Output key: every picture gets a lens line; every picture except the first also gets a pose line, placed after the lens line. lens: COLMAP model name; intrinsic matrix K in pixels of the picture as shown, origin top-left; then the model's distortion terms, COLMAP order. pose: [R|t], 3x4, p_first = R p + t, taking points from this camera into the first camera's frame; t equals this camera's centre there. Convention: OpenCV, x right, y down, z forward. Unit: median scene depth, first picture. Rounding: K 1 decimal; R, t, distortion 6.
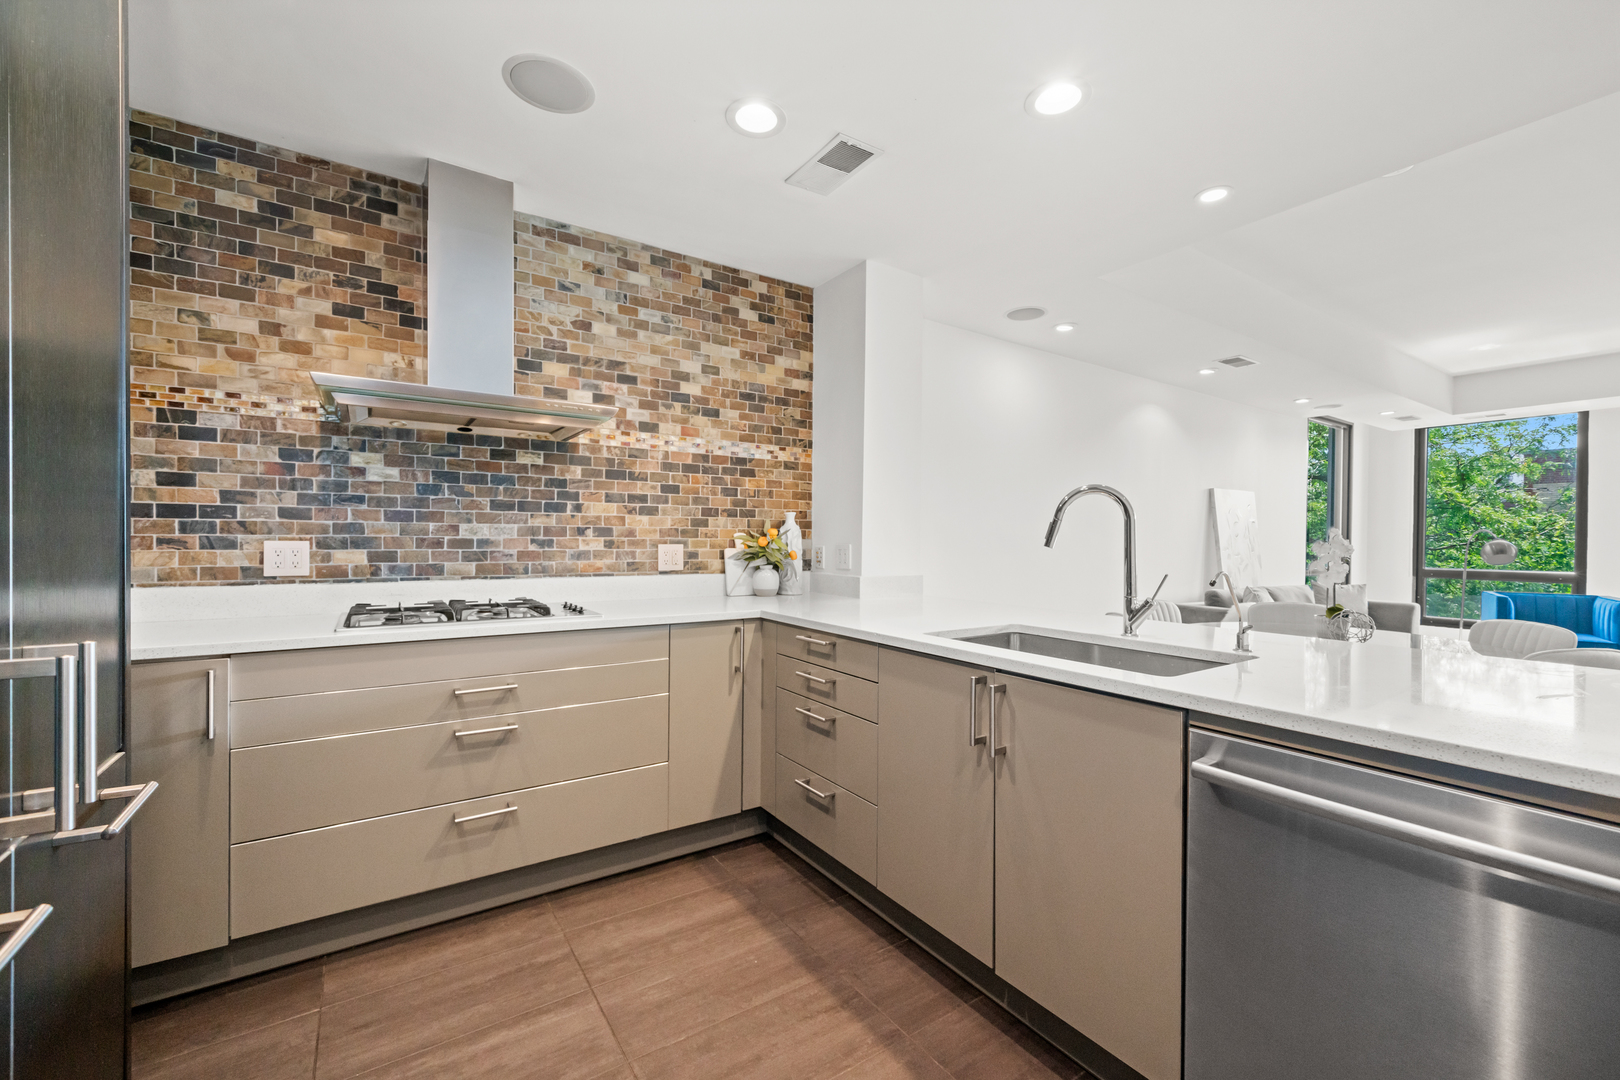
lens RADIAL K [[661.1, 0, 816.1], [0, 661.1, 544.9], [0, 0, 1]] dist [-0.000123, 0.000016]
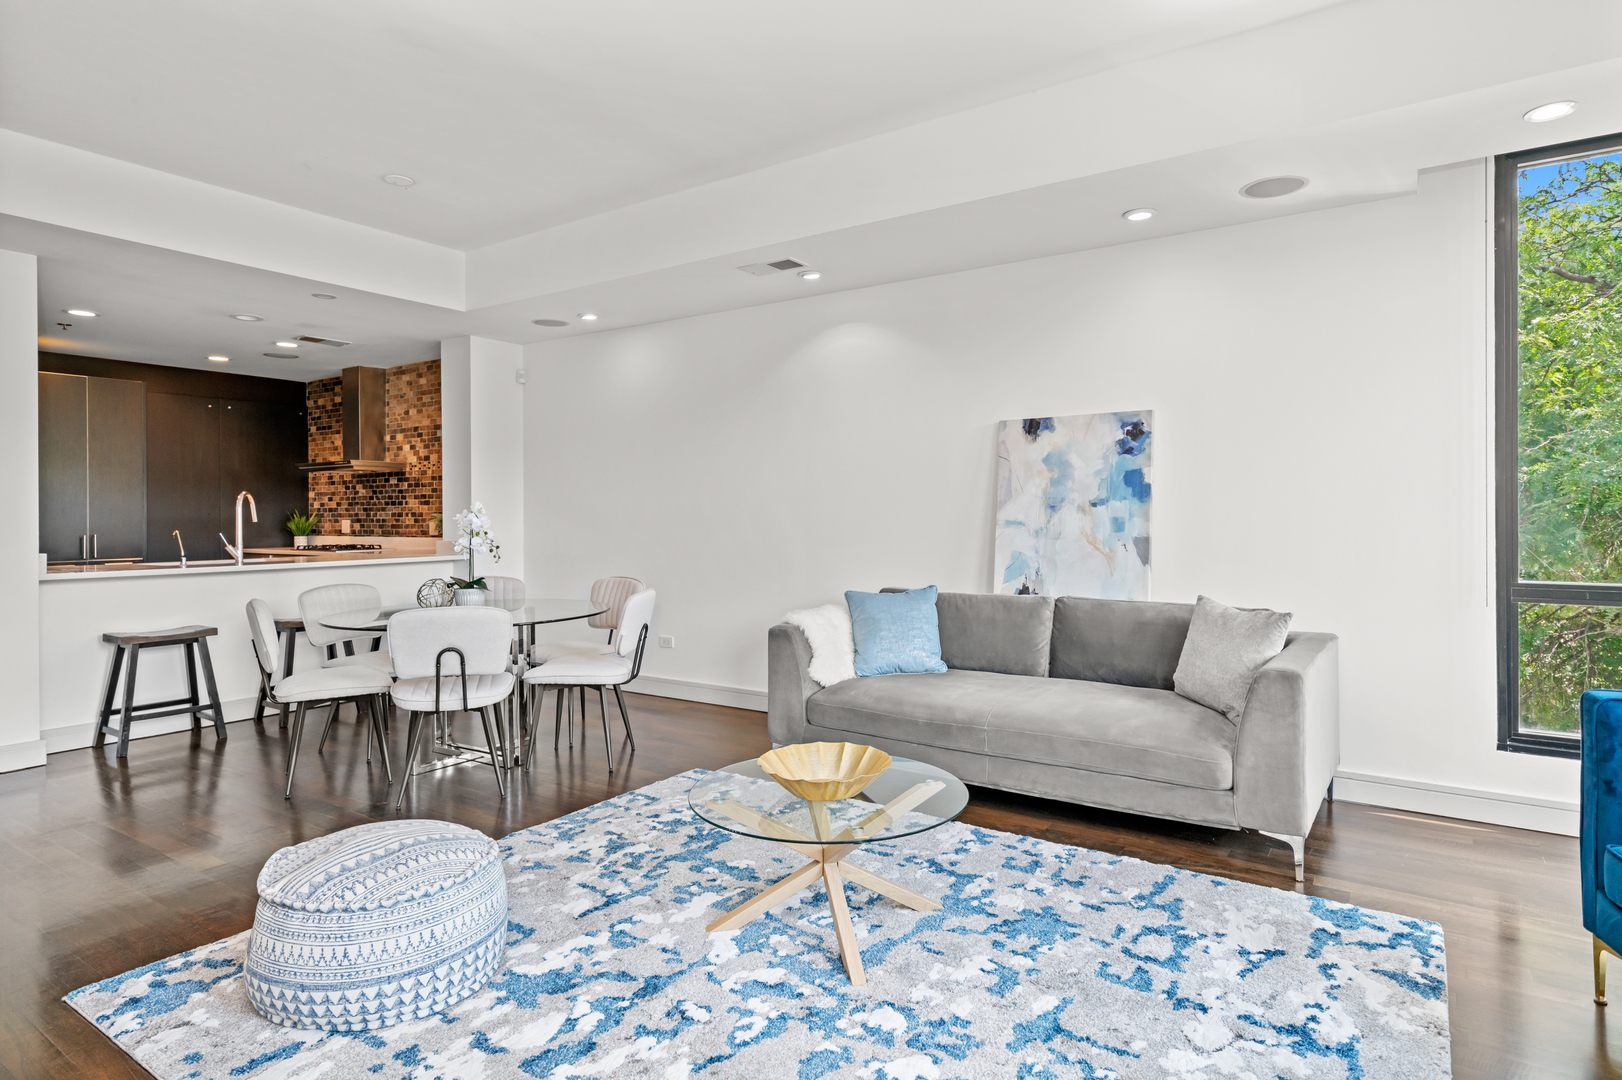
lens RADIAL K [[889.4, 0, 811.2], [0, 889.4, 520.4], [0, 0, 1]] dist [0.006455, 0.001034]
pose [[0.367474, -0.004947, -0.930021, 2.685211], [0.000002, 0.999986, -0.005318, 0.012434], [0.930034, 0.001952, 0.367469, 1.171663]]
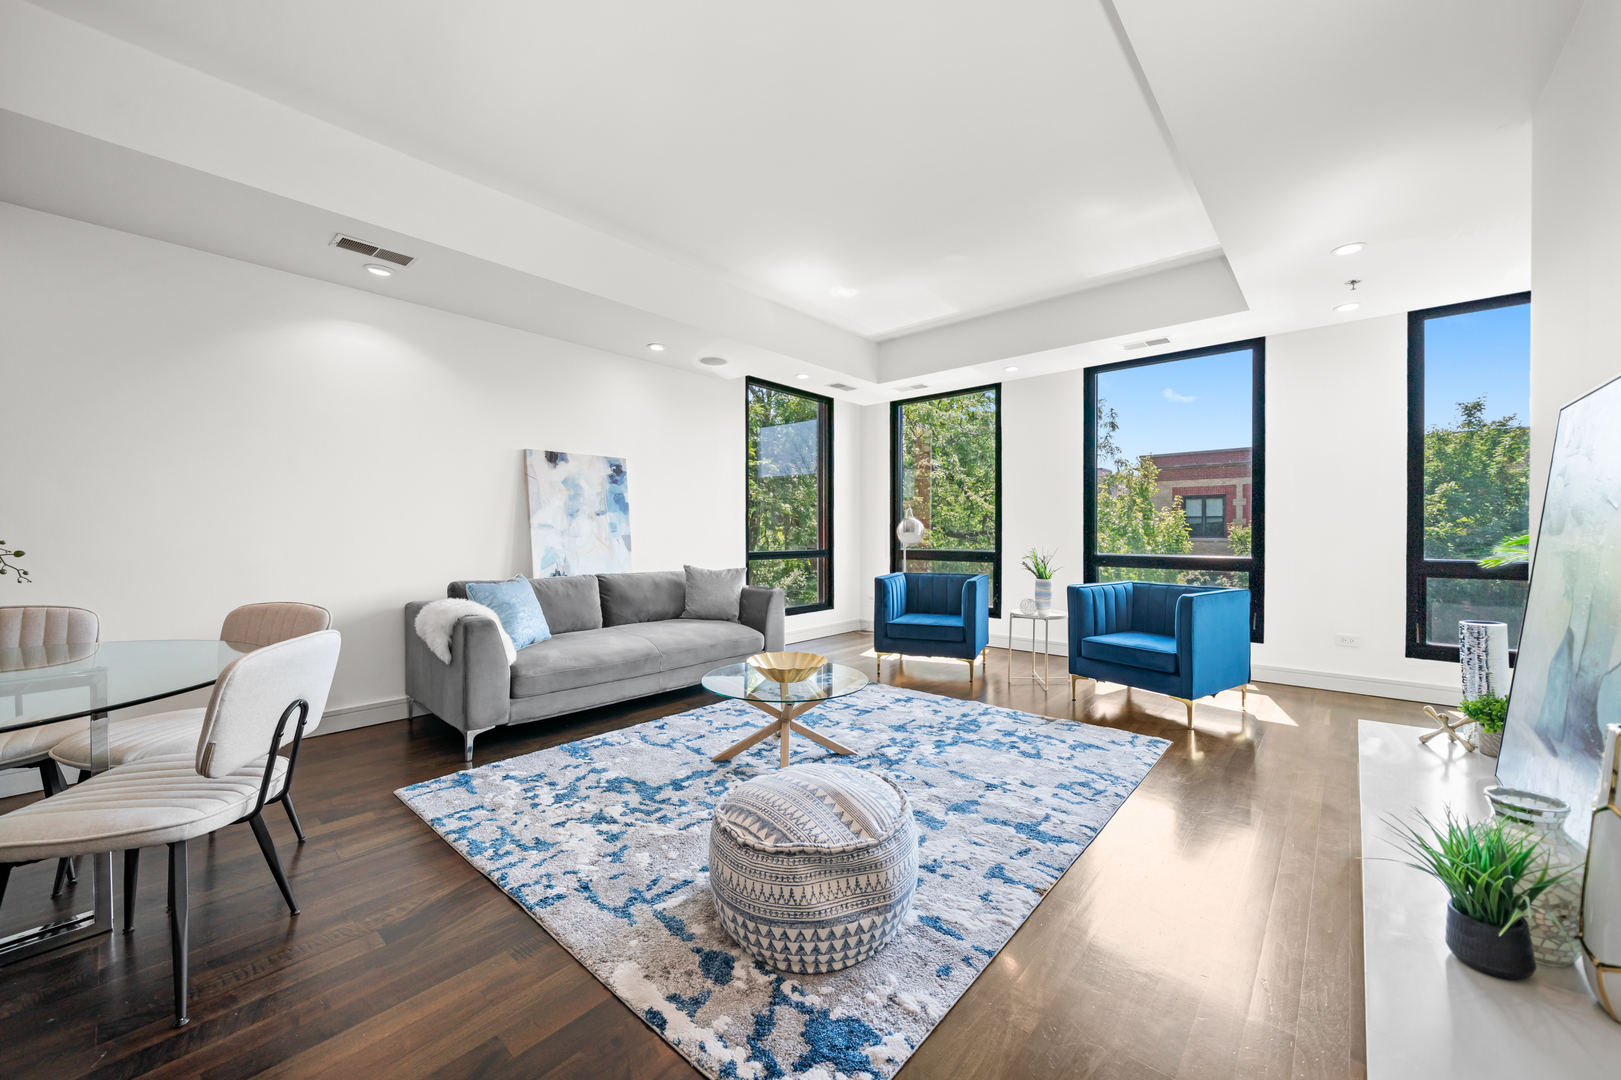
lens RADIAL K [[611.0, 0, 815.8], [0, 611.0, 537.6], [0, 0, 1]] dist [-0.000692, 0.000033]
pose [[0.966378, -0.009458, 0.256953, 1.571736], [0.009571, 0.999954, 0.000811, 0.043440], [-0.256949, 0.001676, 0.966424, 0.459564]]
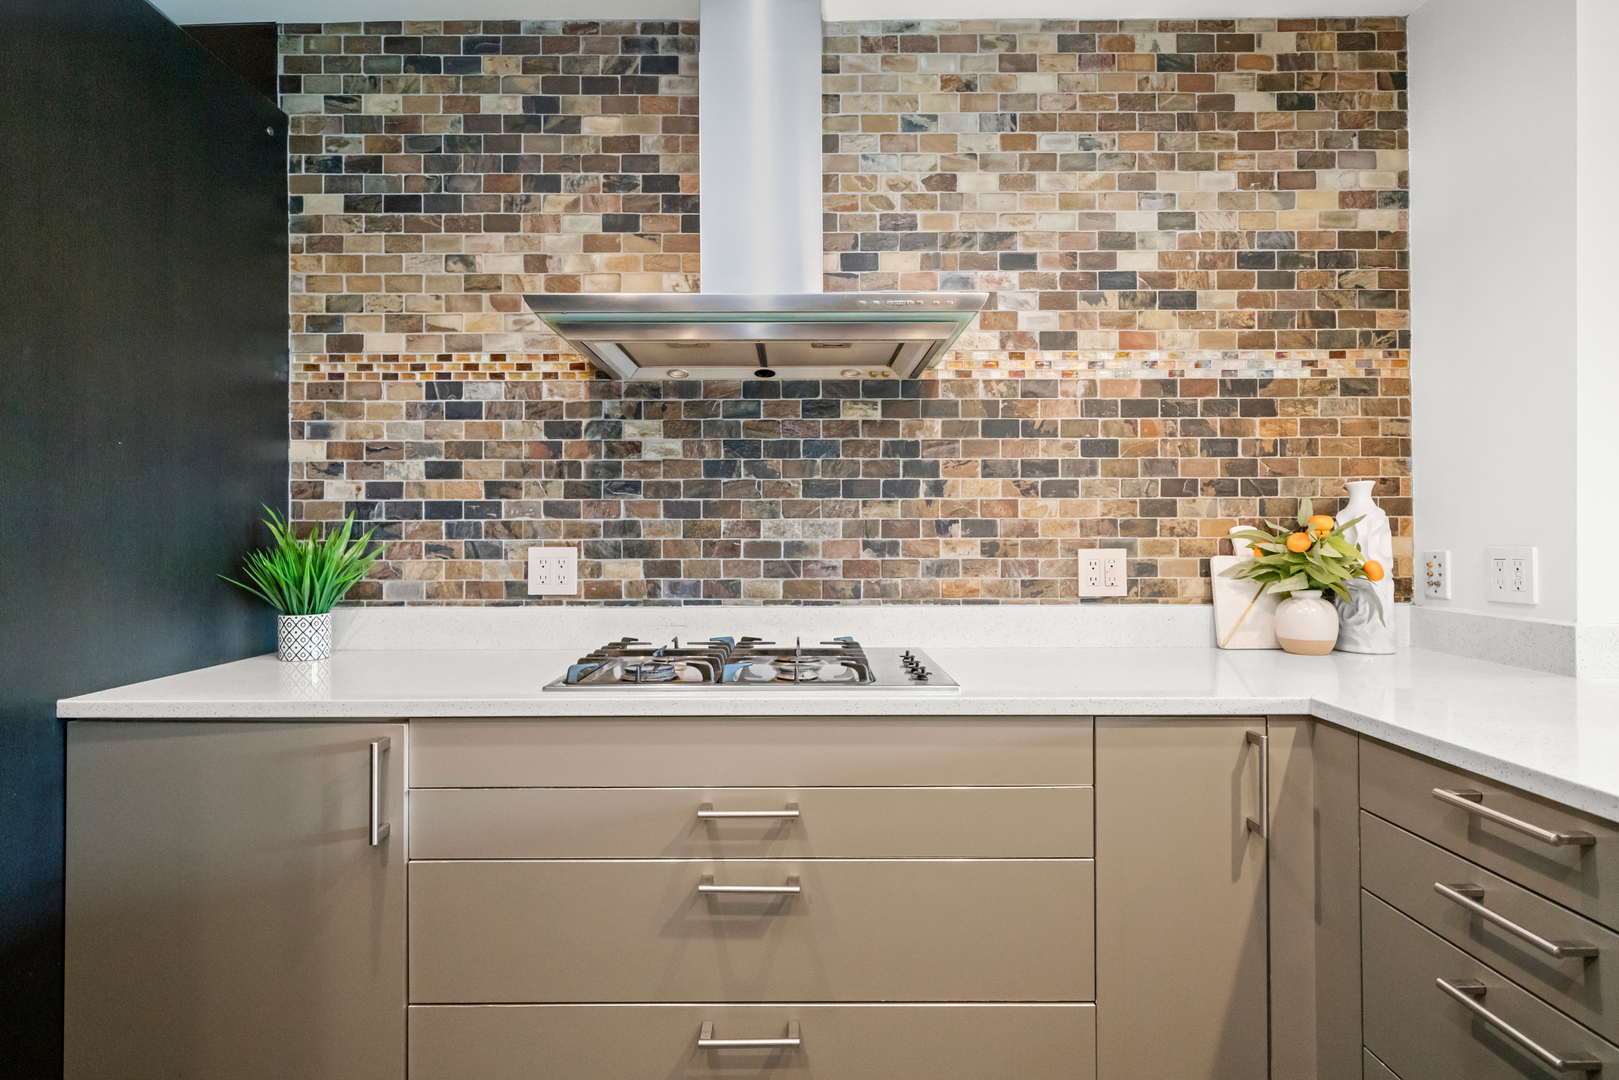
lens RADIAL K [[809.6, 0, 797.2], [0, 809.6, 529.4], [0, 0, 1]] dist [0.002699, 0.000317]
pose [[0.827800, -0.016729, -0.560773, -0.057719], [0.004923, 0.999733, -0.022557, -0.003450], [0.561001, 0.015912, 0.827662, 0.333587]]
